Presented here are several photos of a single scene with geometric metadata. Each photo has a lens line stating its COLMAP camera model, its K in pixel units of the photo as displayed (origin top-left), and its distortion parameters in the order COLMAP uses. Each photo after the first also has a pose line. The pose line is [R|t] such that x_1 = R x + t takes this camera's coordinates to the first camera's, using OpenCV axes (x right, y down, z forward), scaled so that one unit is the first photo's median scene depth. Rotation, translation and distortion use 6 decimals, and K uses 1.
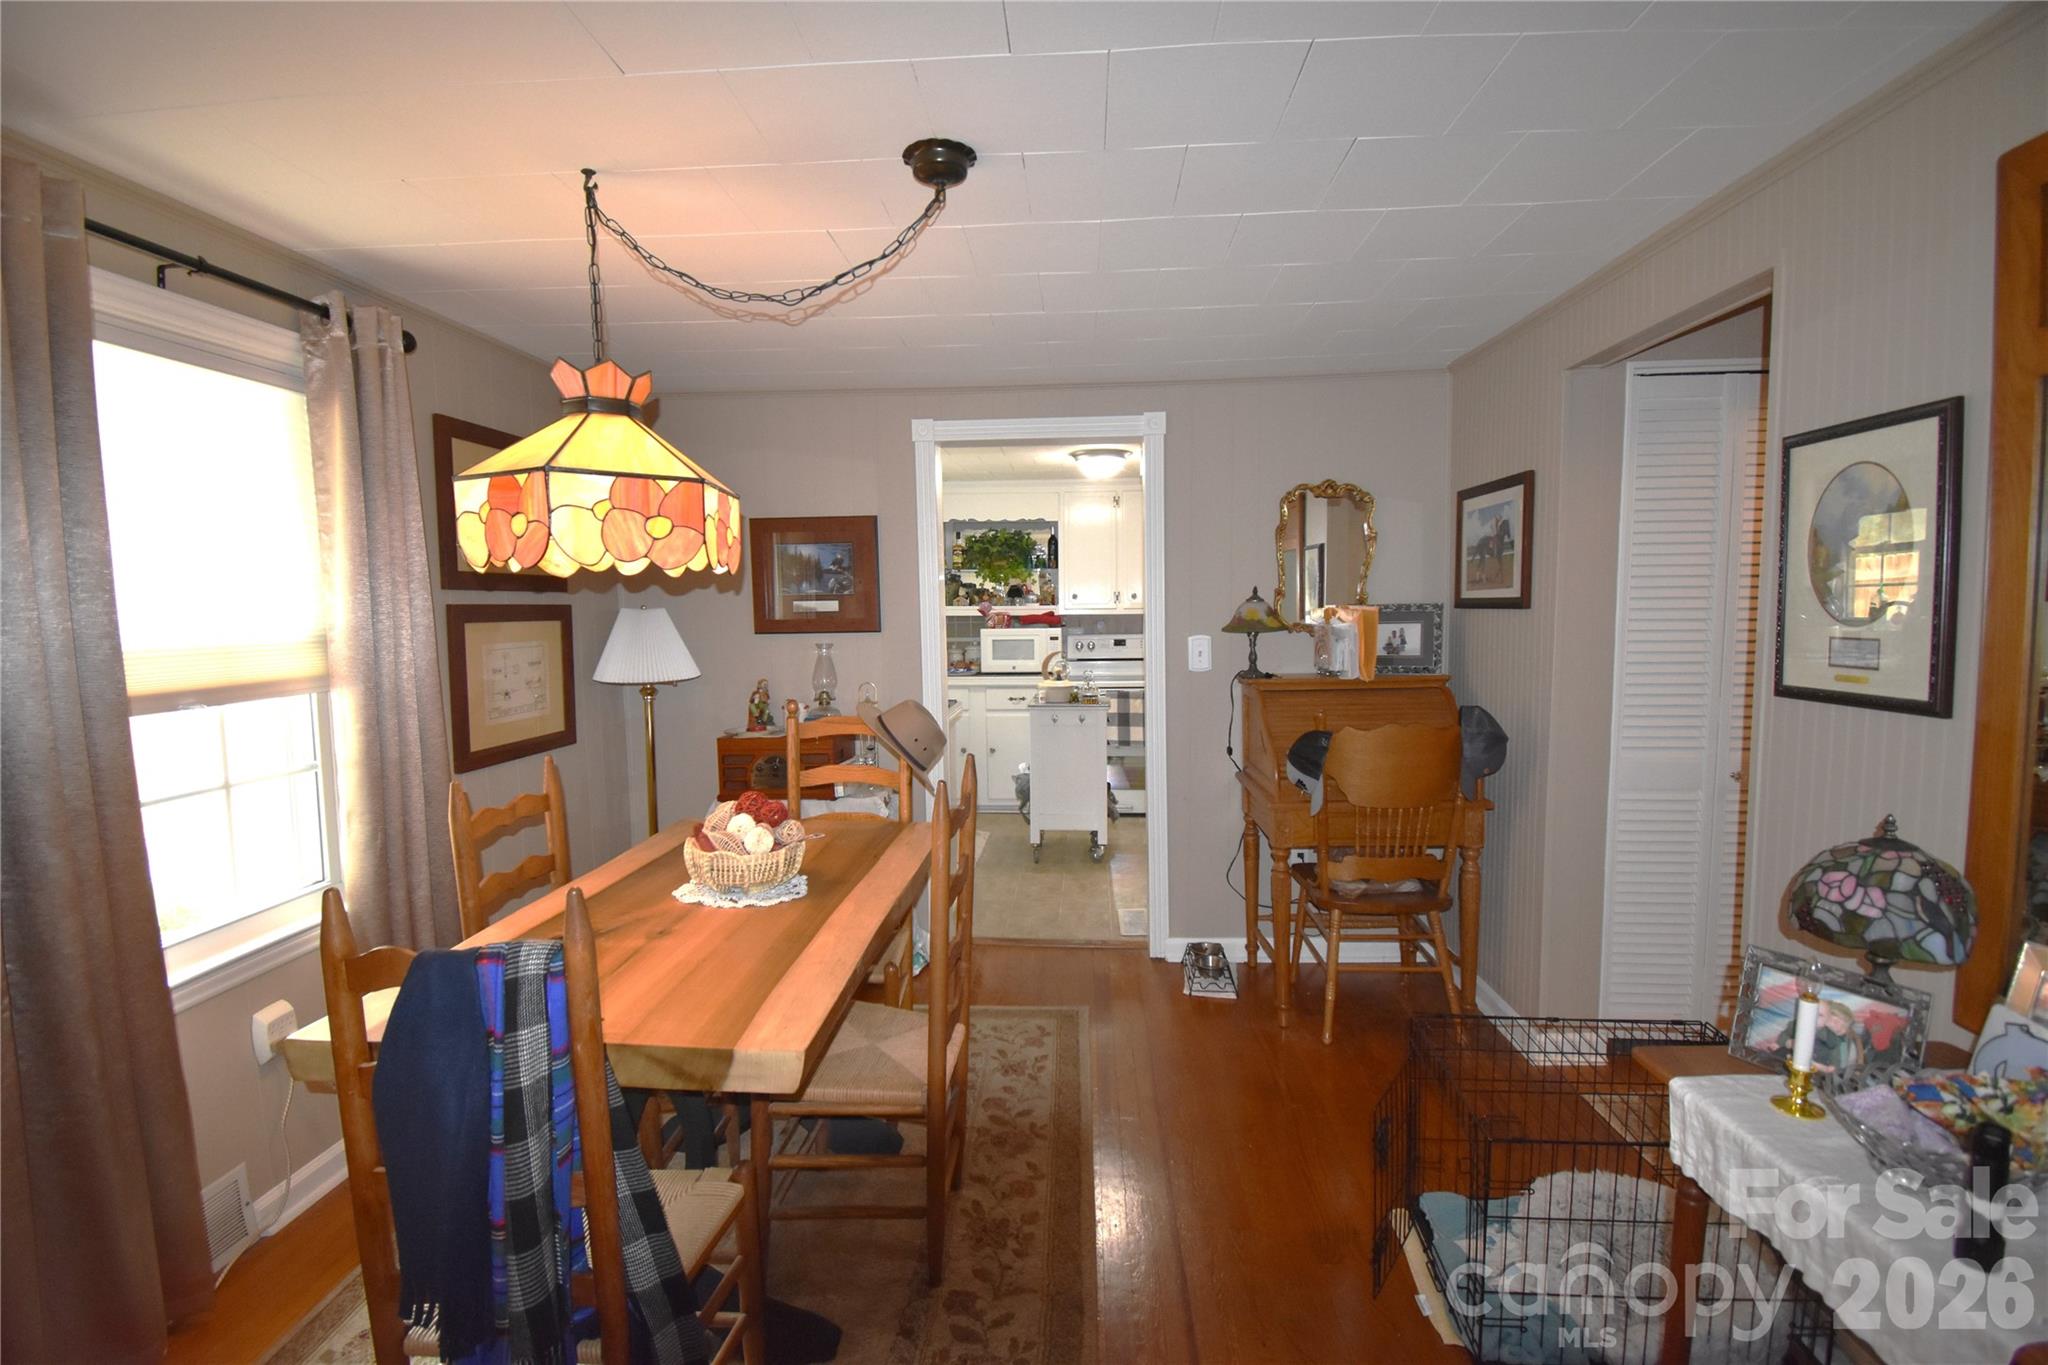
lens RADIAL K [[898.6, 0, 1026.4], [0, 898.6, 681.3], [0, 0, 1]] dist [0.019064, -0.025147]
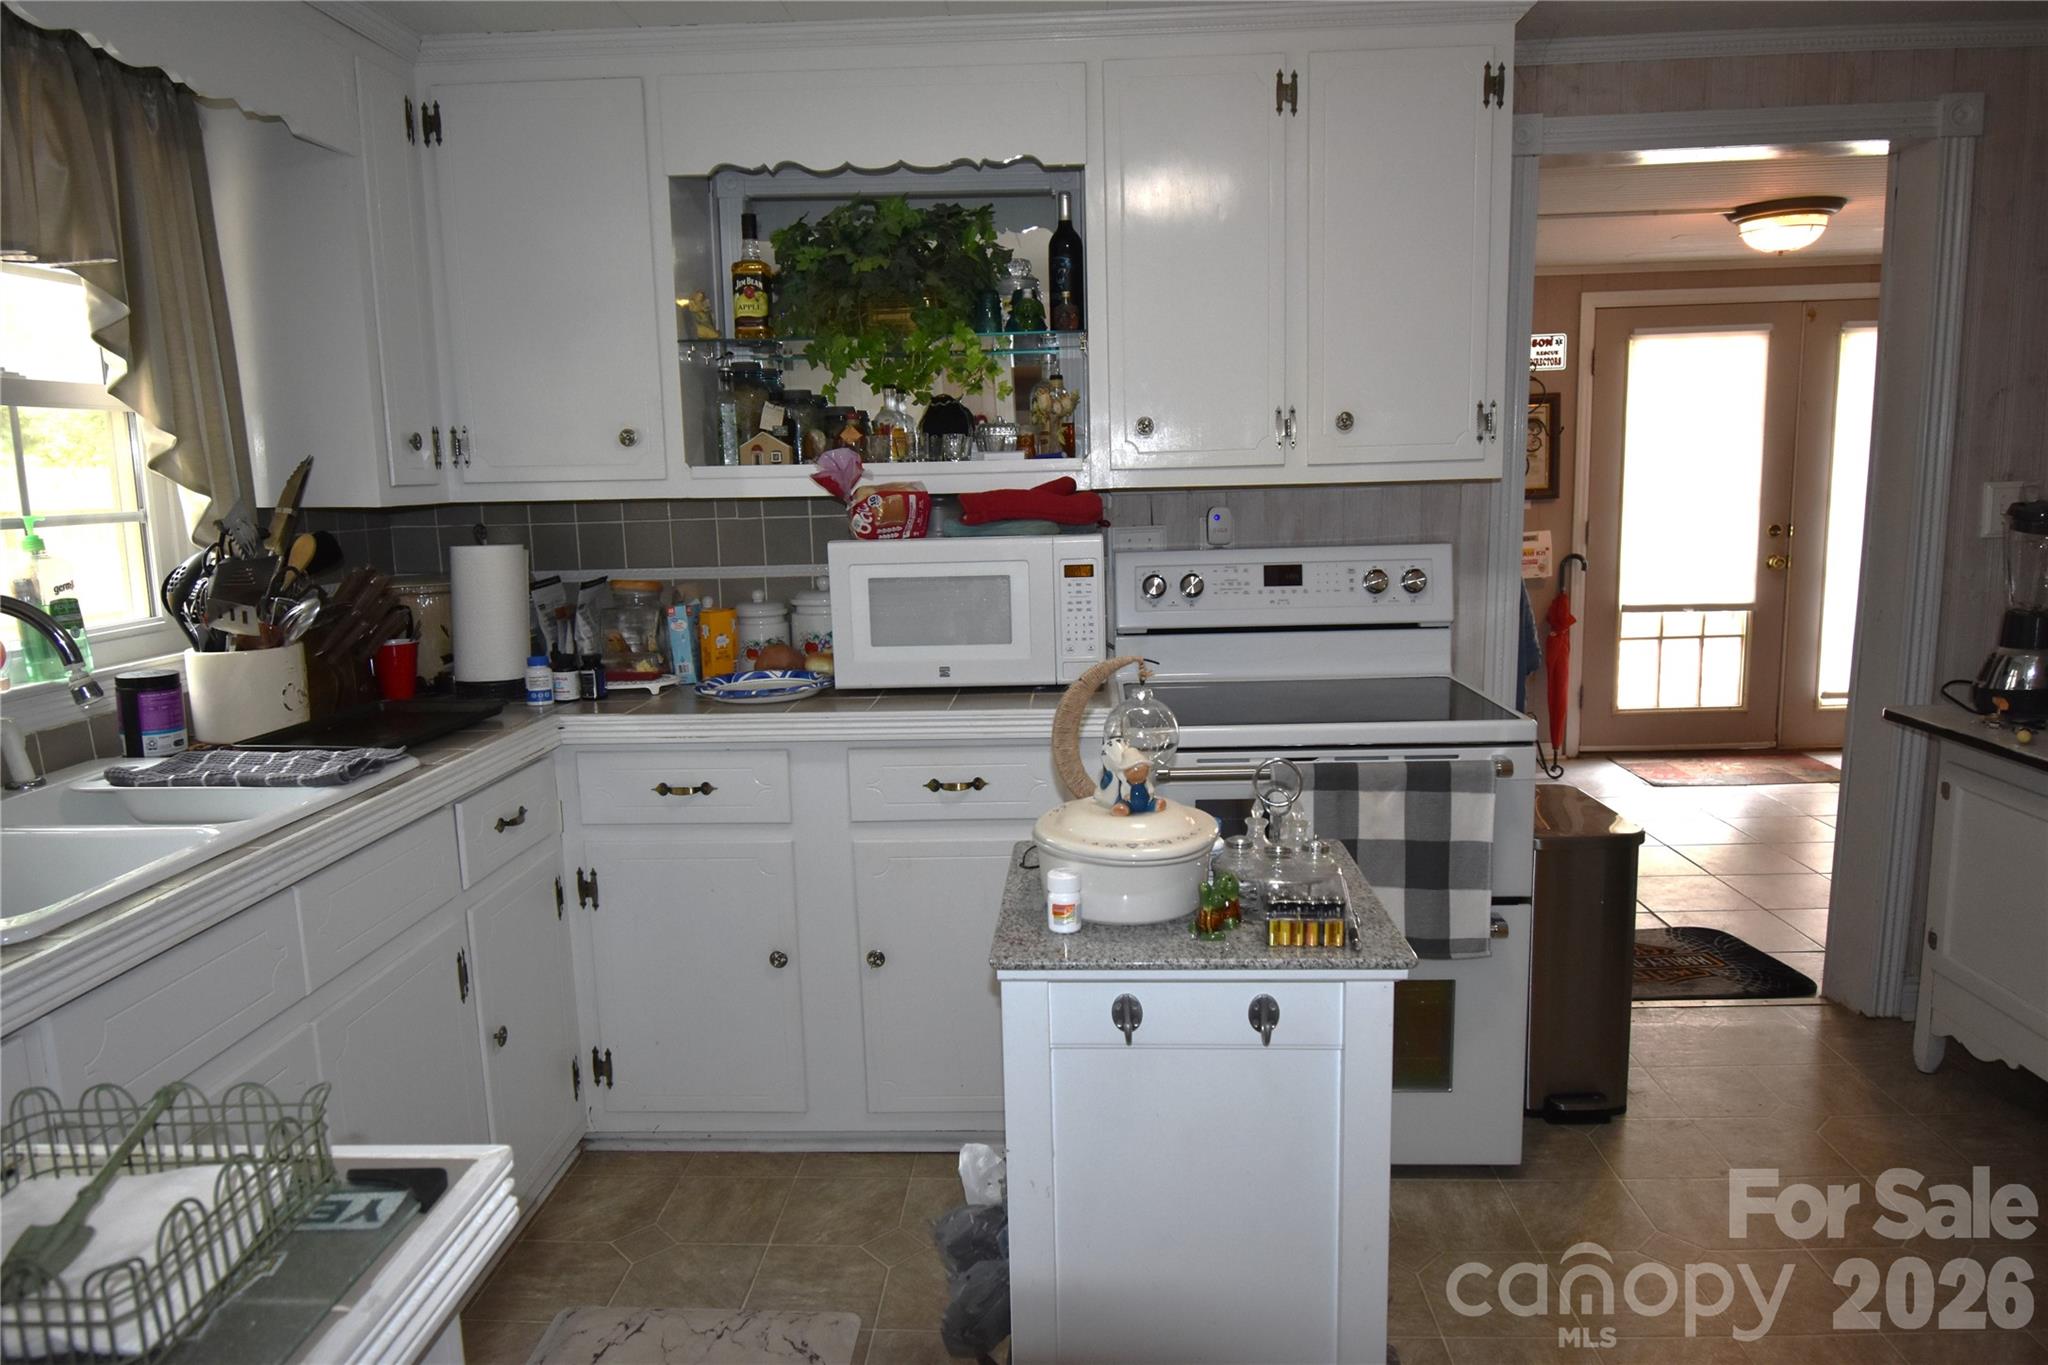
lens RADIAL K [[1313.7, 0, 1021.5], [0, 1313.7, 671.6], [0, 0, 1]] dist [-0.008574, -0.004786]
pose [[0.999608, -0.017729, 0.021664, 0.002377], [0.016073, 0.997102, 0.074354, -0.046817], [-0.022919, -0.073977, 0.996997, 0.566568]]
